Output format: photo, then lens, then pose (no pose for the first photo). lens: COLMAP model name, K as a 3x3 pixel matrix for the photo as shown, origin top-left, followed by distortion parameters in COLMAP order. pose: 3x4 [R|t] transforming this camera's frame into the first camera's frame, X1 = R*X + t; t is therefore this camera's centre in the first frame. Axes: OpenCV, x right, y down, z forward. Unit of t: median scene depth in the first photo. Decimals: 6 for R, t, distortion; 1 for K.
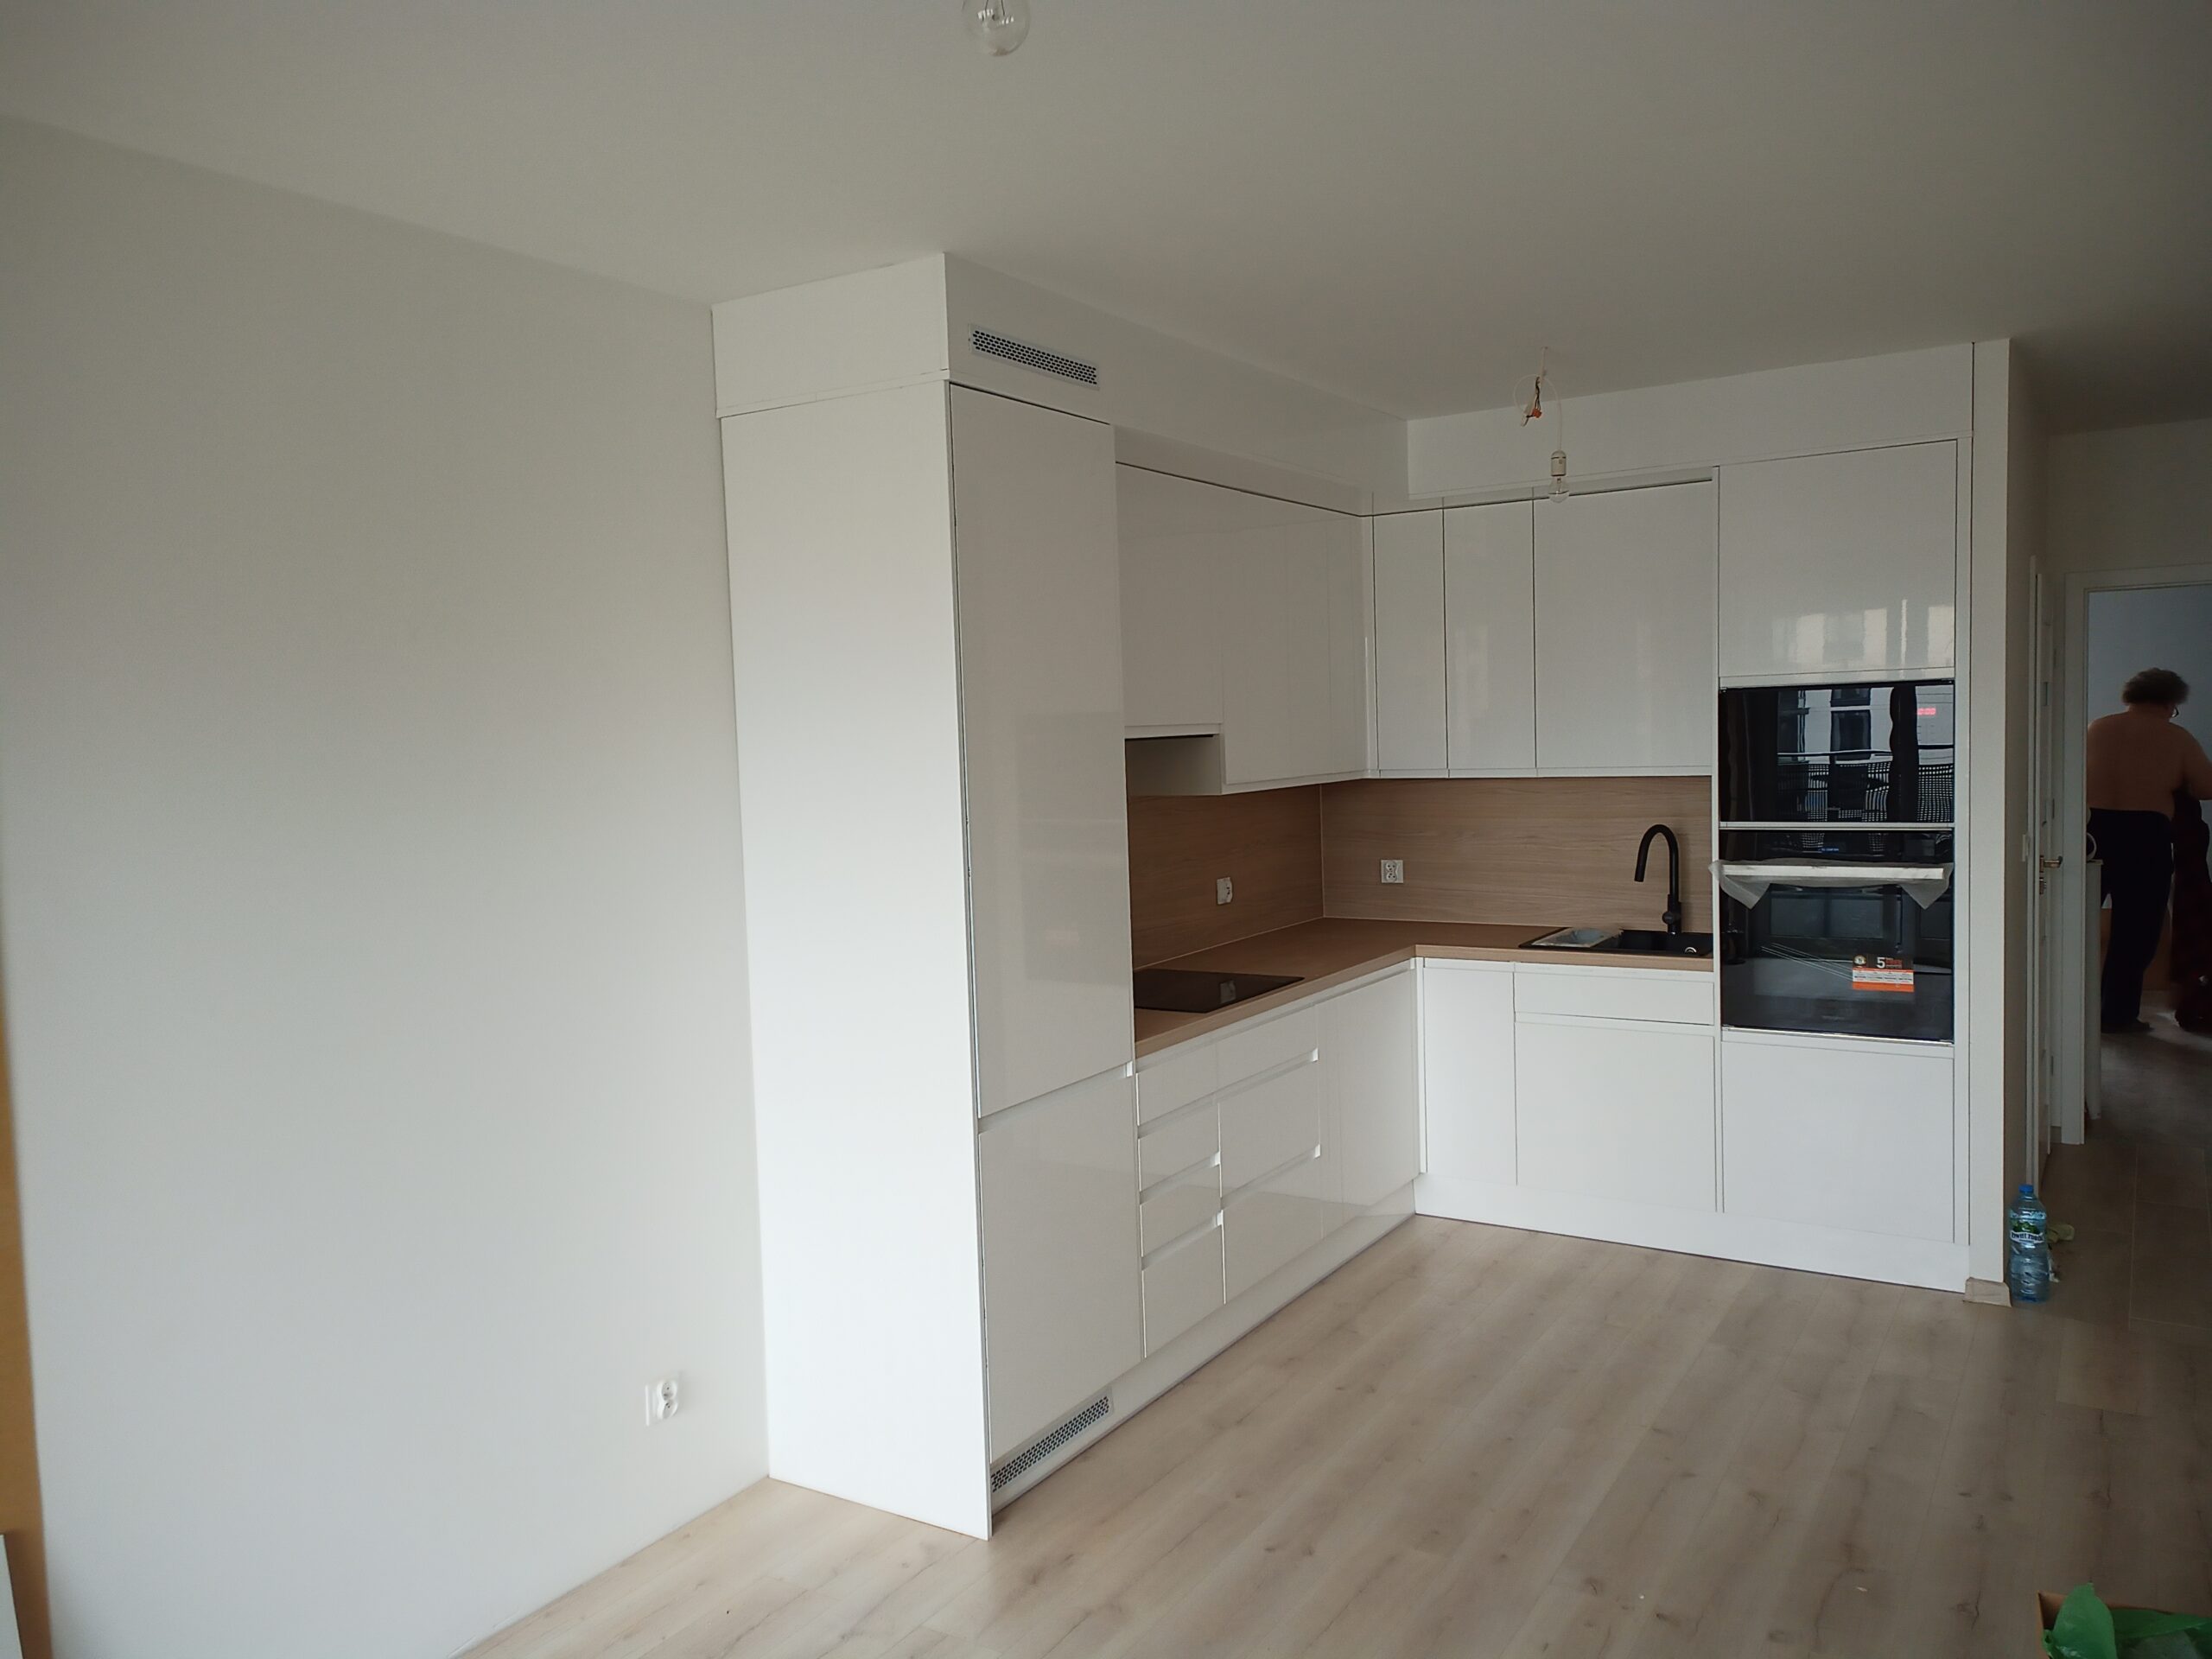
lens RADIAL K [[1566.7, 0, 1106.0], [0, 1566.7, 829.5], [0, 0, 1]] dist [0.008801, 0.002142]
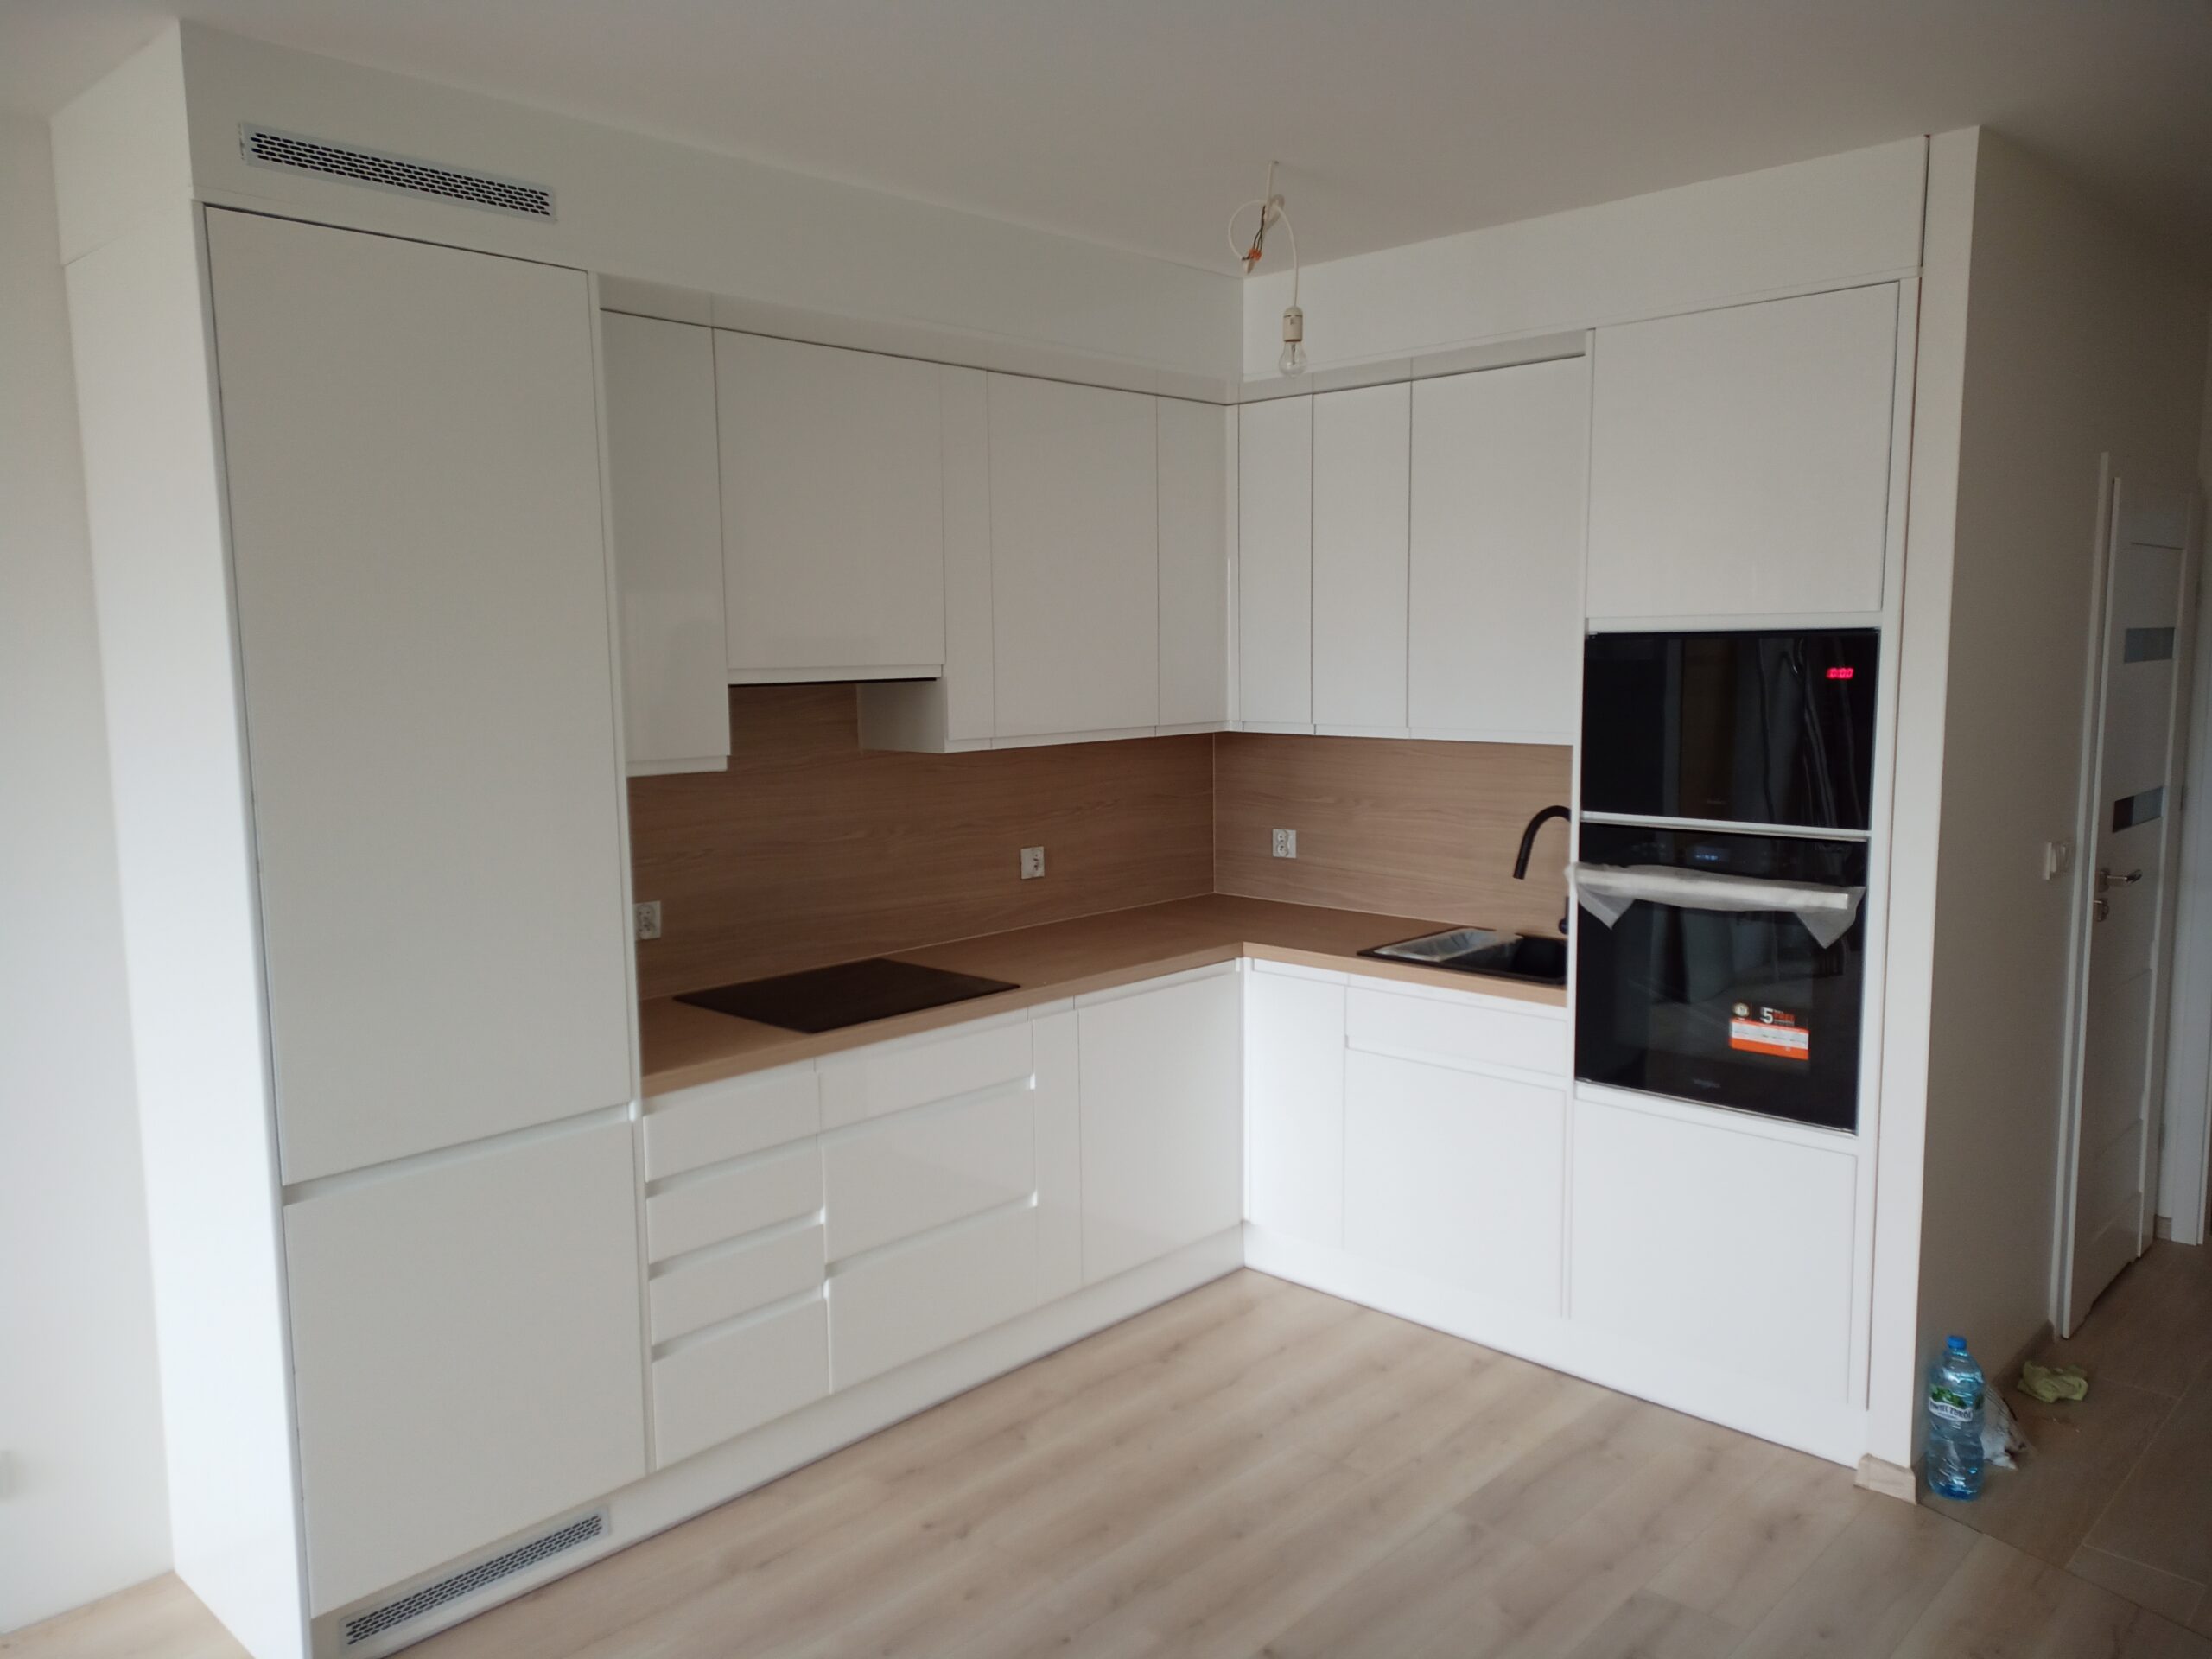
lens RADIAL K [[1584.5, 0, 1106.0], [0, 1584.5, 829.5], [0, 0, 1]] dist [0.027656, -0.001896]
pose [[0.983771, 0.042341, -0.174360, 0.306566], [-0.032734, 0.997802, 0.057612, -0.033222], [0.176416, -0.050970, 0.982995, 0.214598]]
